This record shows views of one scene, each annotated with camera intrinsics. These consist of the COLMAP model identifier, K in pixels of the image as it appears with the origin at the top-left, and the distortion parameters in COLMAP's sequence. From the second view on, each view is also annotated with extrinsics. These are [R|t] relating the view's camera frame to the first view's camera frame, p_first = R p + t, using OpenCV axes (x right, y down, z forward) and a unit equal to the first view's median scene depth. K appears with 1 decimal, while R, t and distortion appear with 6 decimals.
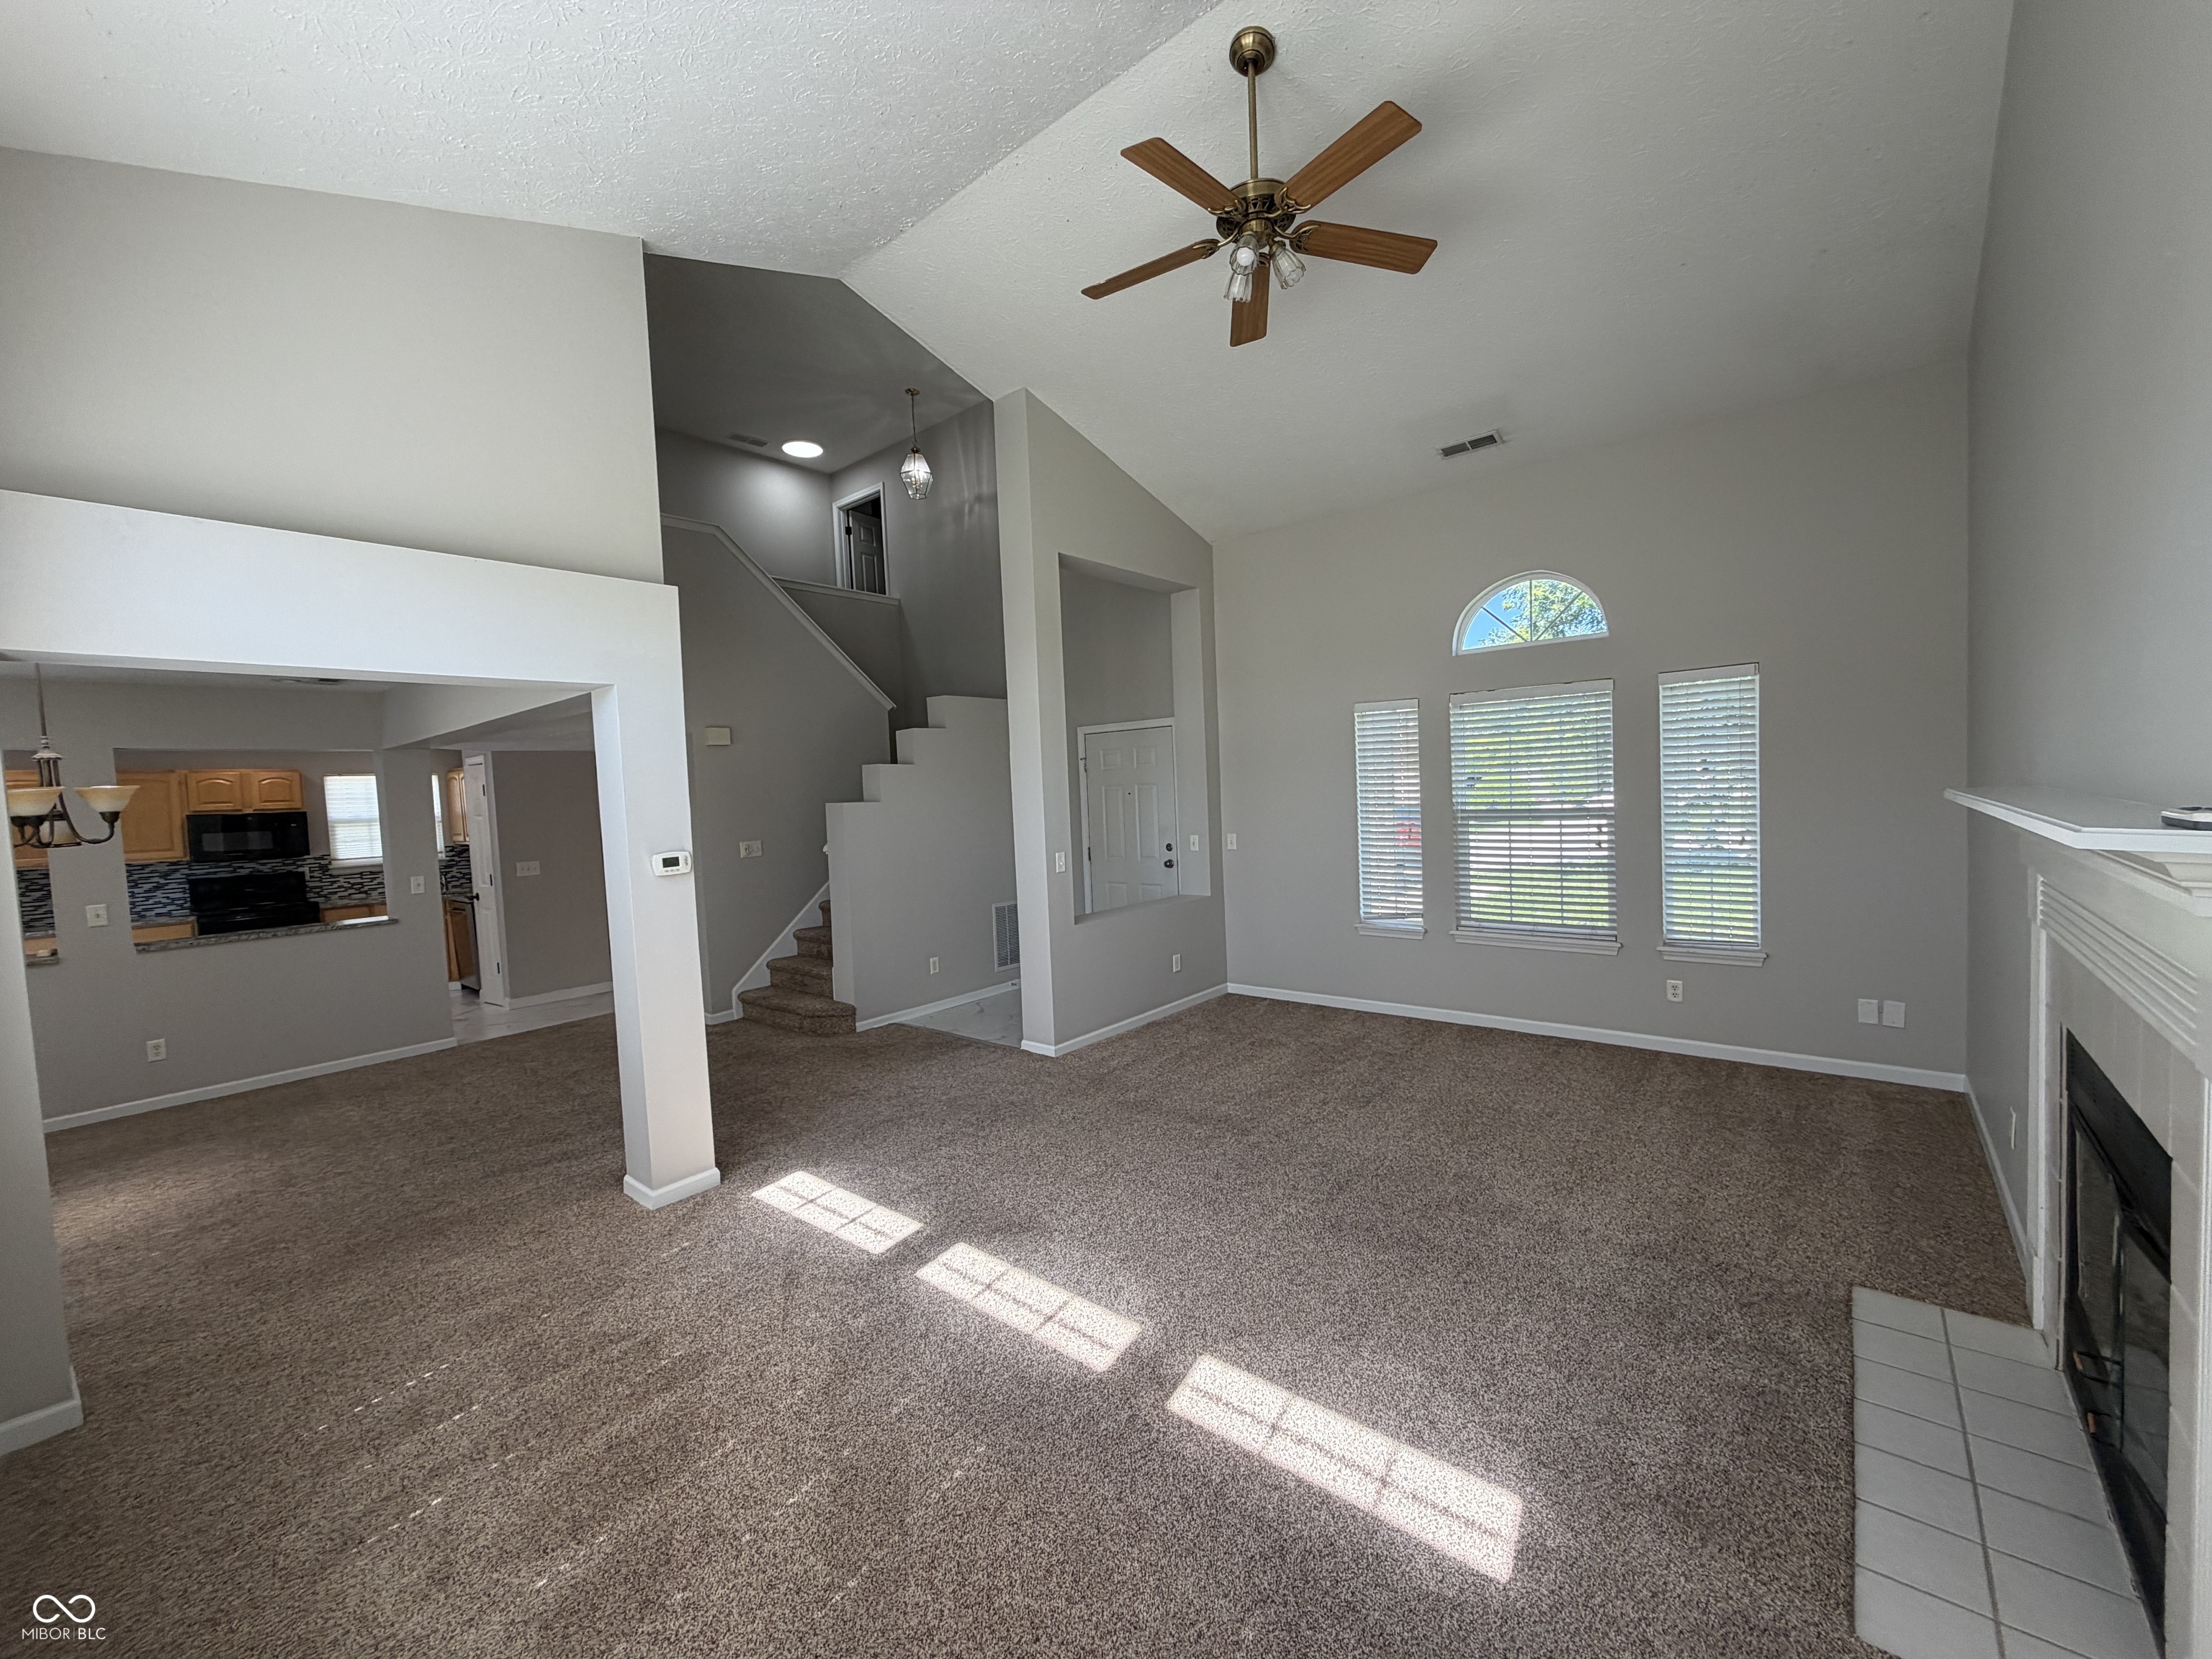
lens RADIAL K [[883.1, 0, 1095.7], [0, 883.1, 829.2], [0, 0, 1]] dist [0.000797, -0.000401]
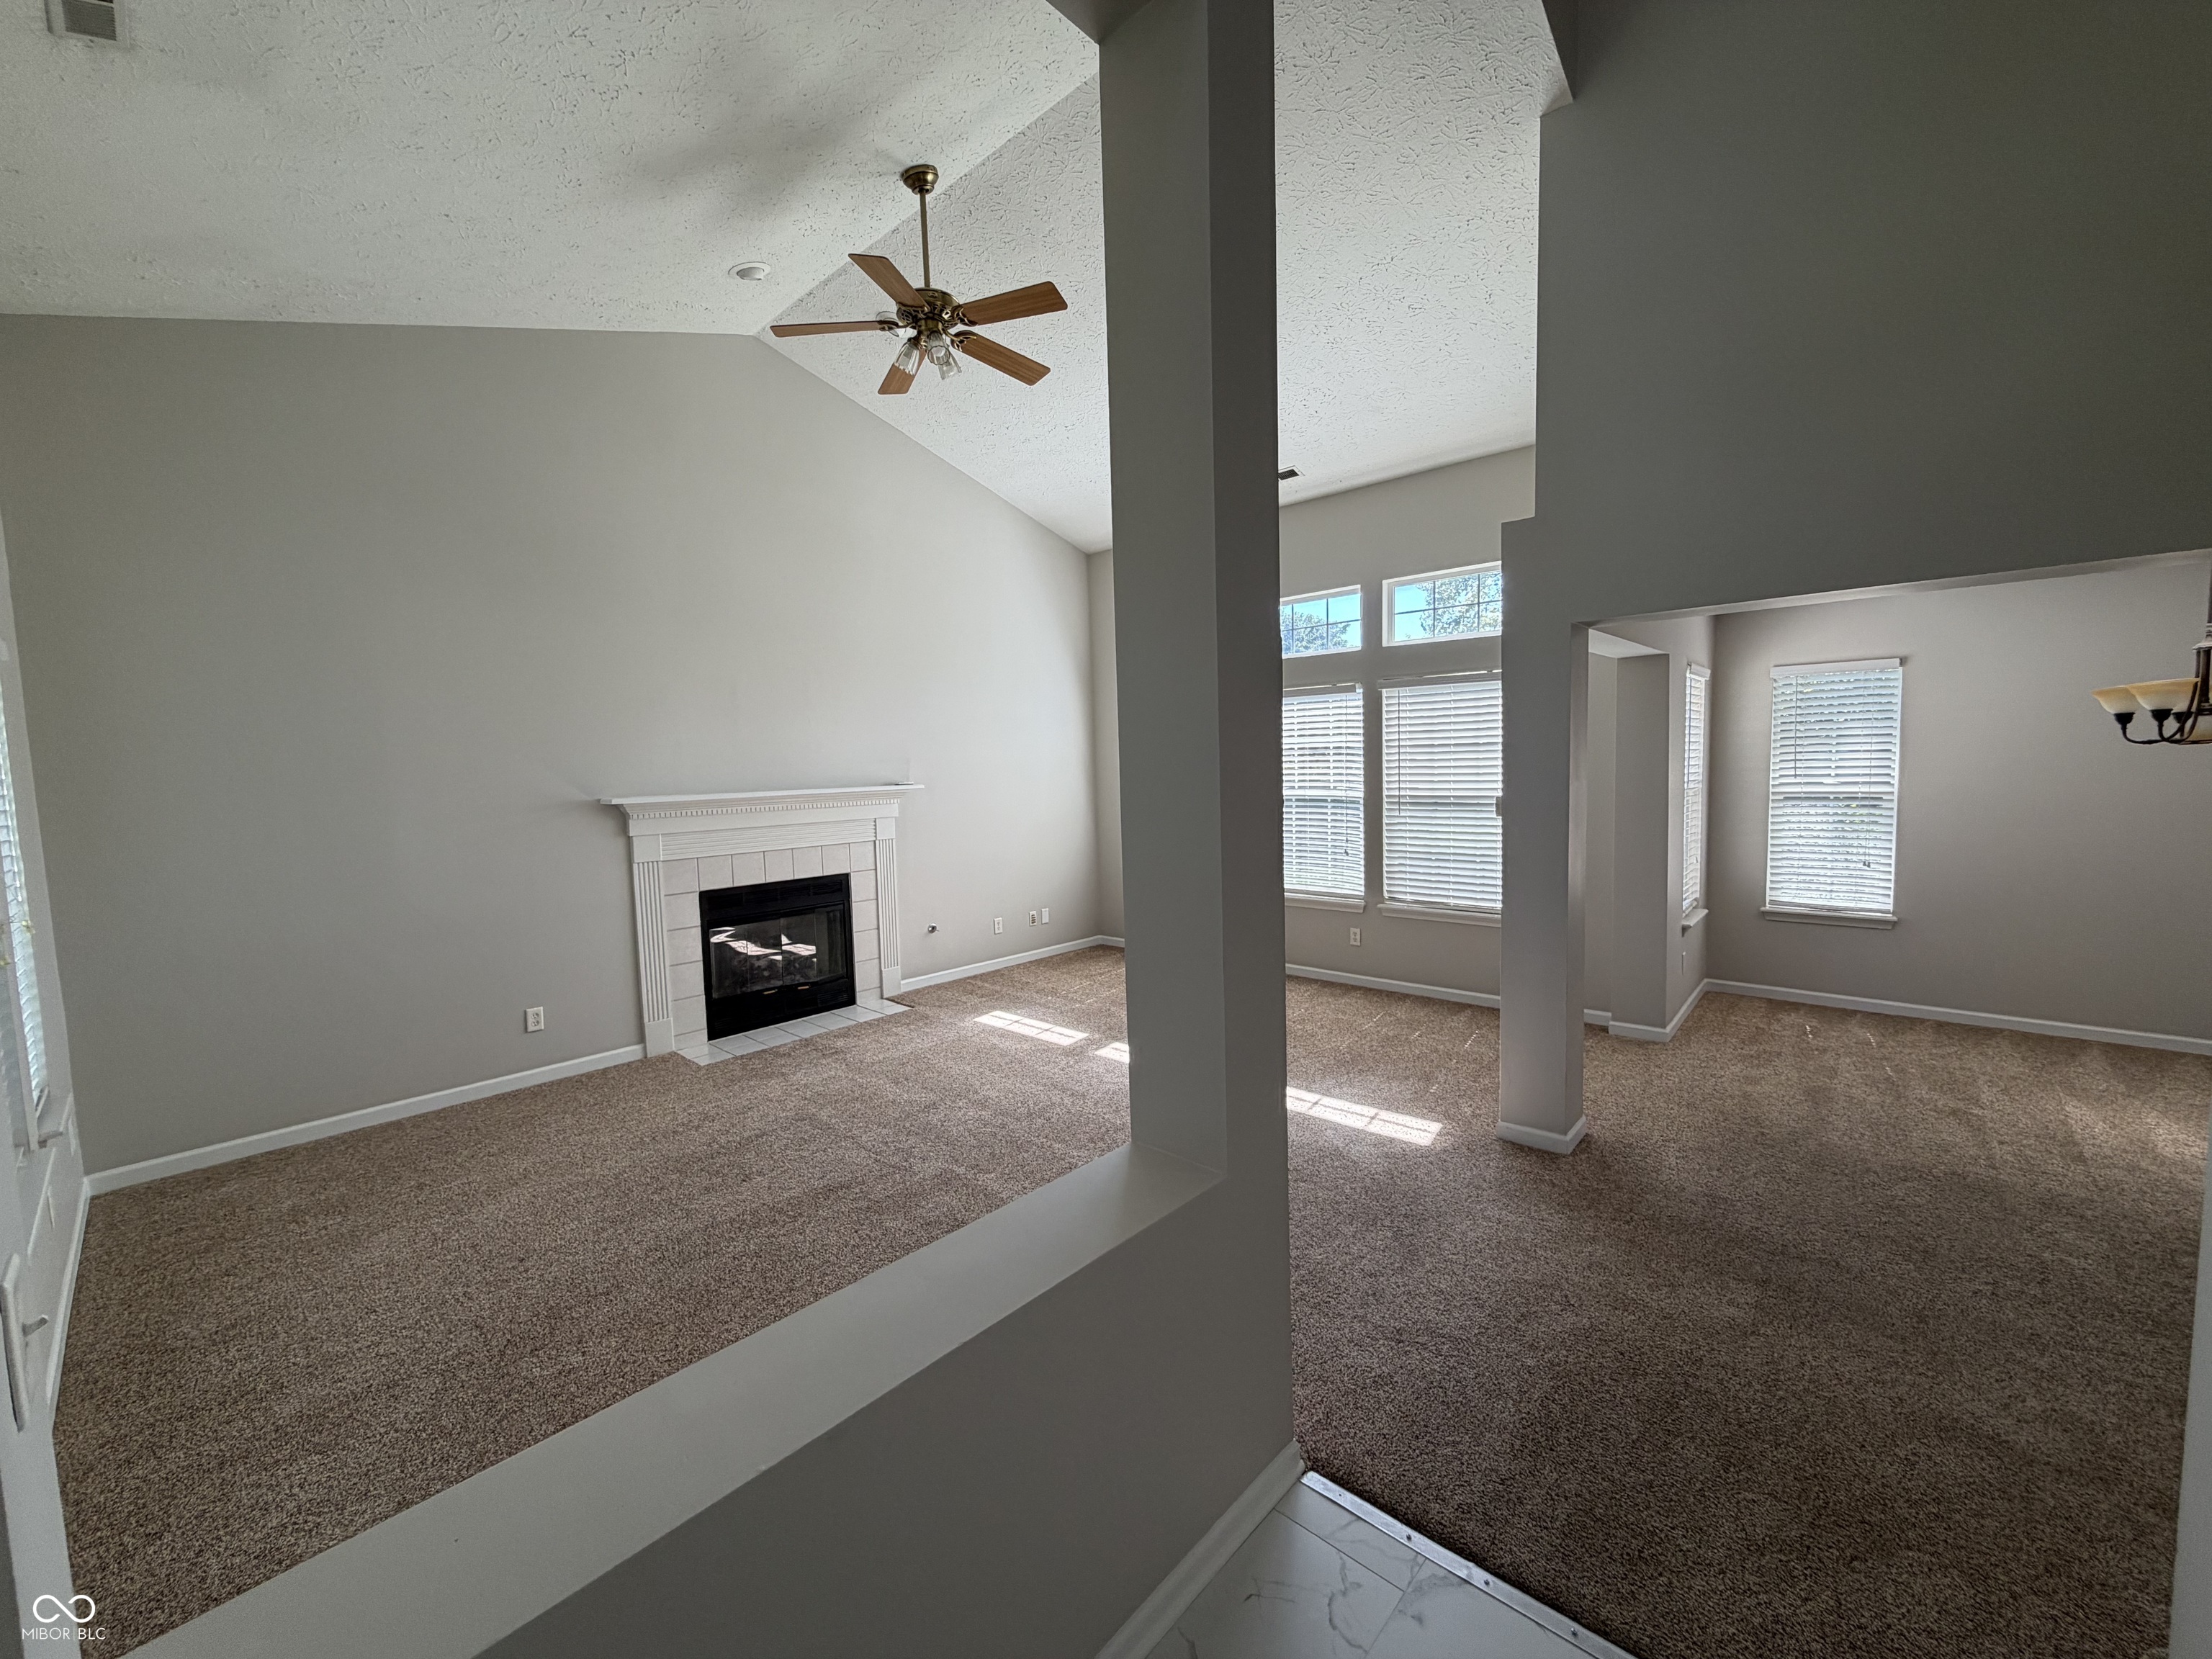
lens RADIAL K [[883.1, 0, 1098.4], [0, 883.1, 831.8], [0, 0, 1]] dist [0.000797, -0.000401]
pose [[-0.996553, 0.071107, 0.042734, -0.048525], [0.075873, 0.989522, 0.122839, -0.087533], [-0.033552, 0.125658, -0.991506, 1.912525]]
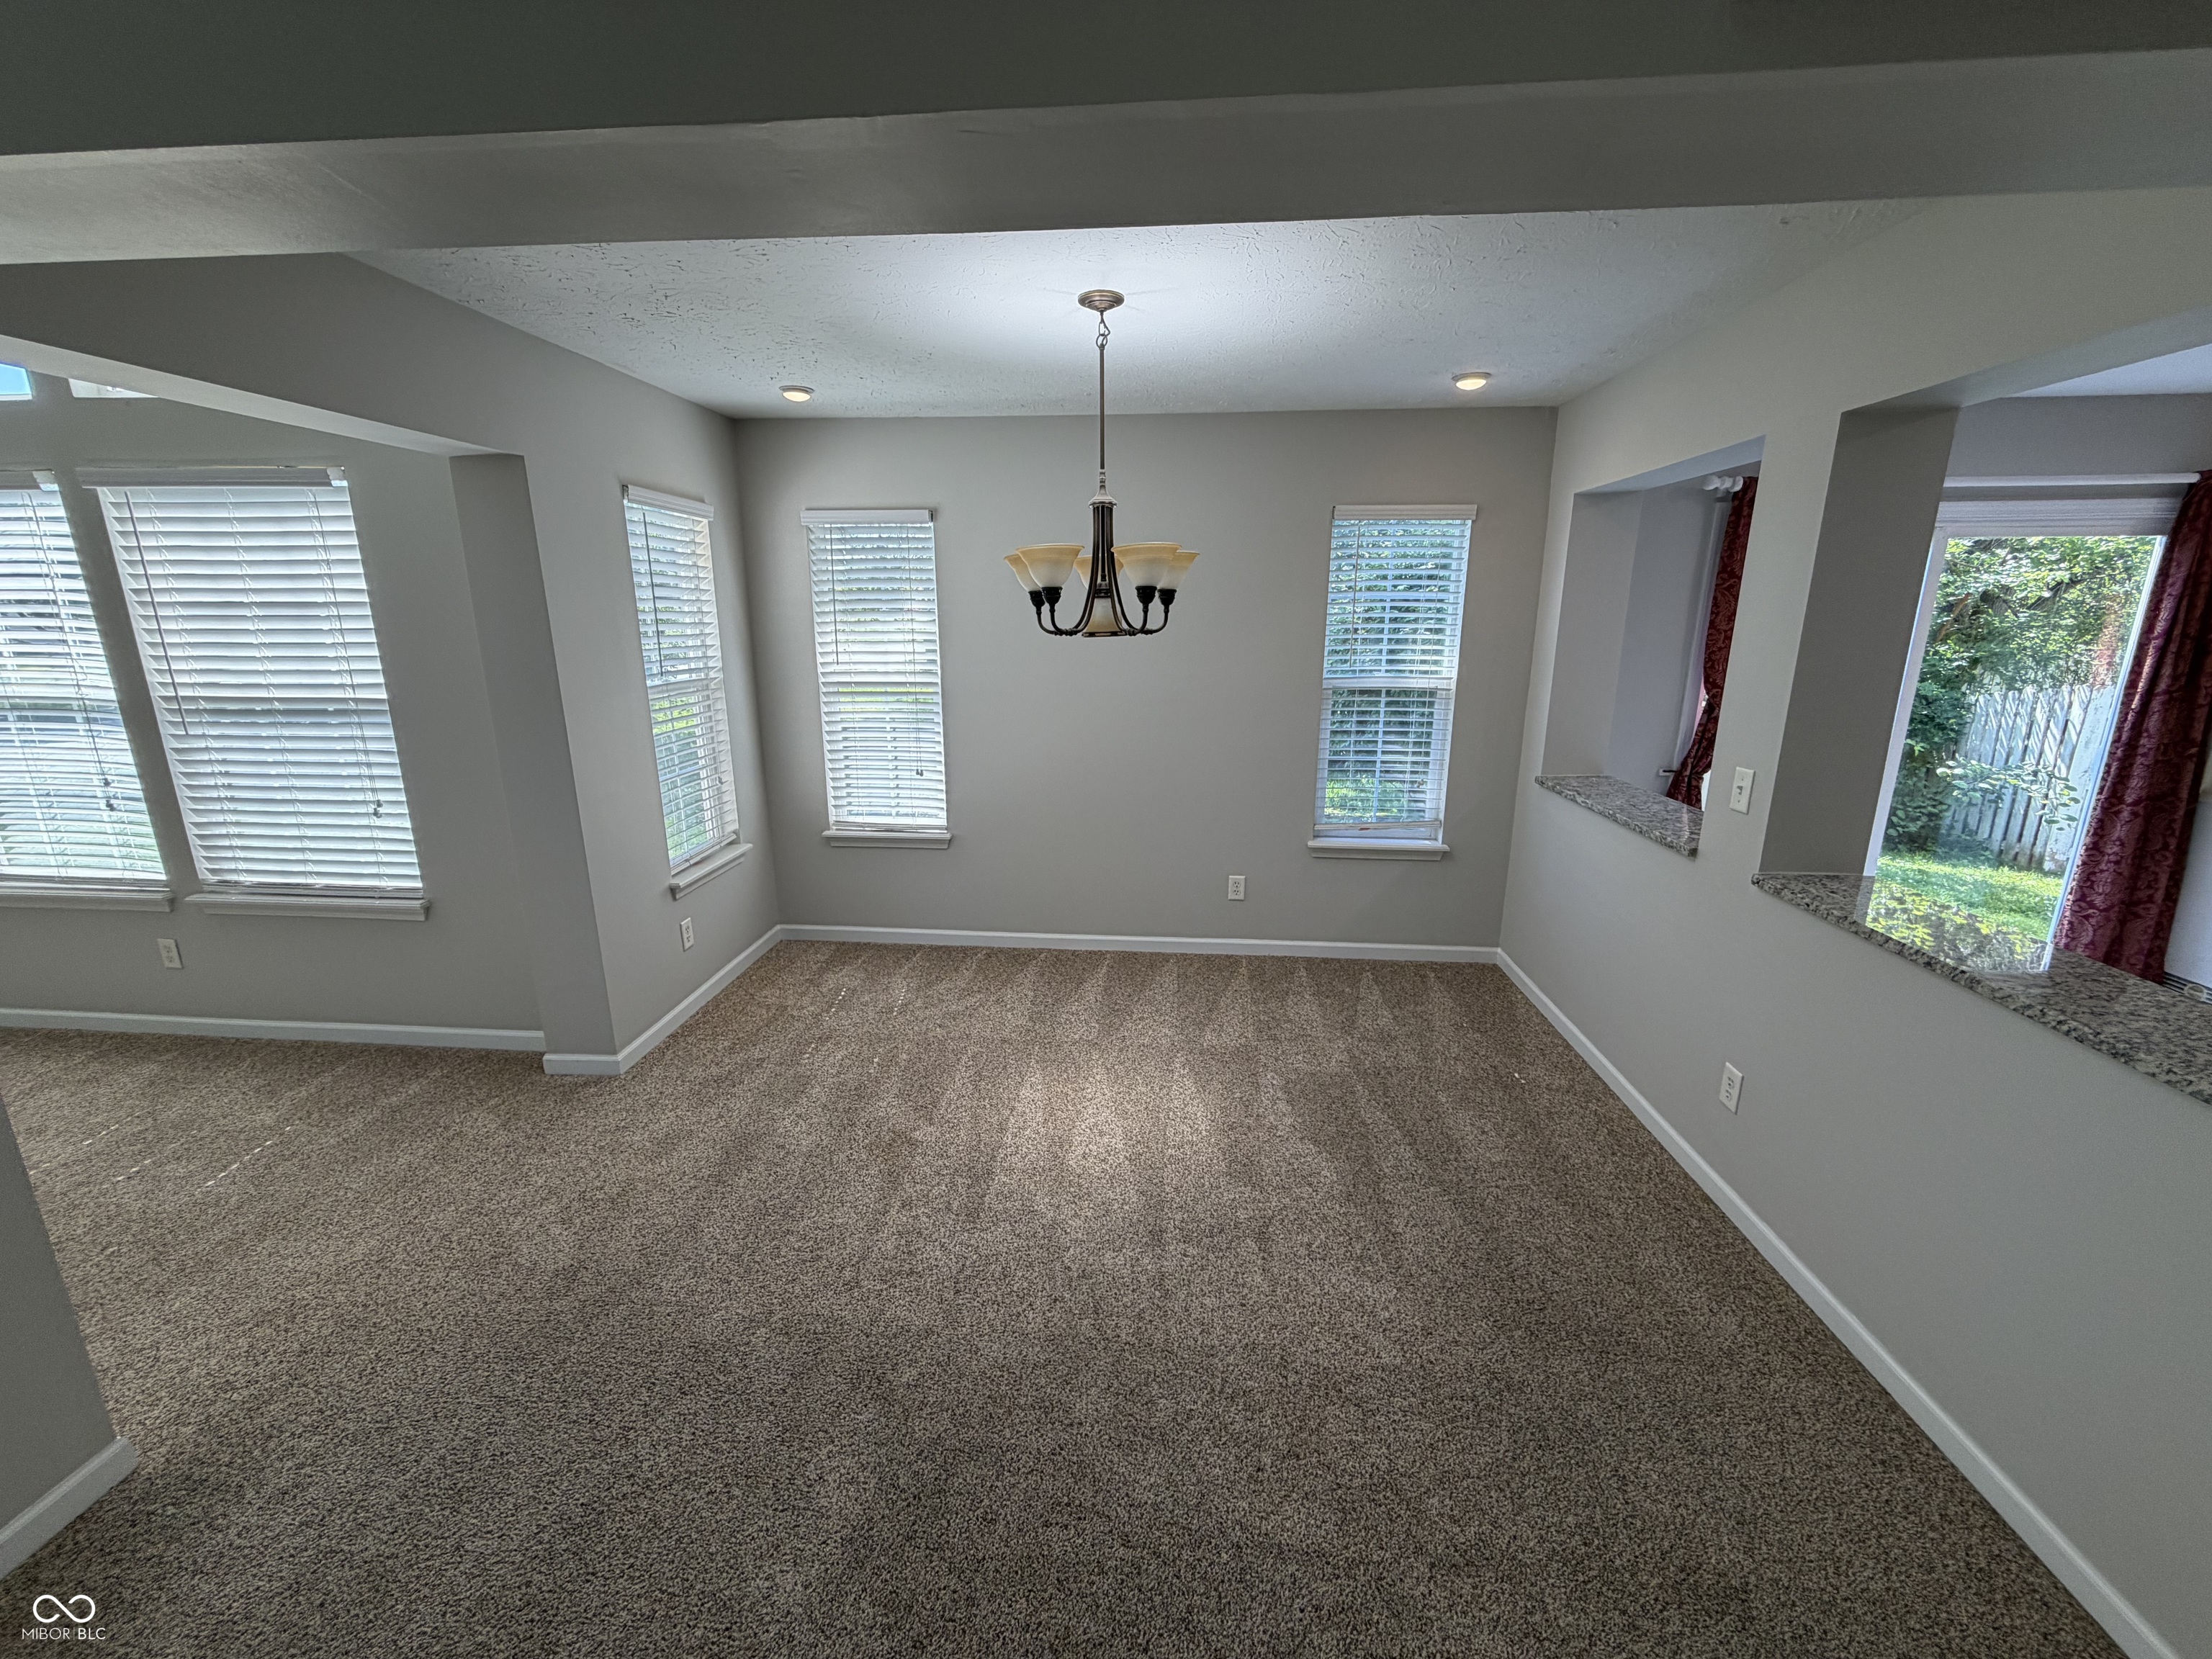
lens RADIAL K [[883.1, 0, 1102.4], [0, 883.1, 829.4], [0, 0, 1]] dist [0.000797, -0.000401]
pose [[-0.813141, 0.183730, -0.552309, -0.732056], [0.010793, 0.953471, 0.301290, -0.043980], [0.581967, 0.239030, -0.777290, 1.538509]]
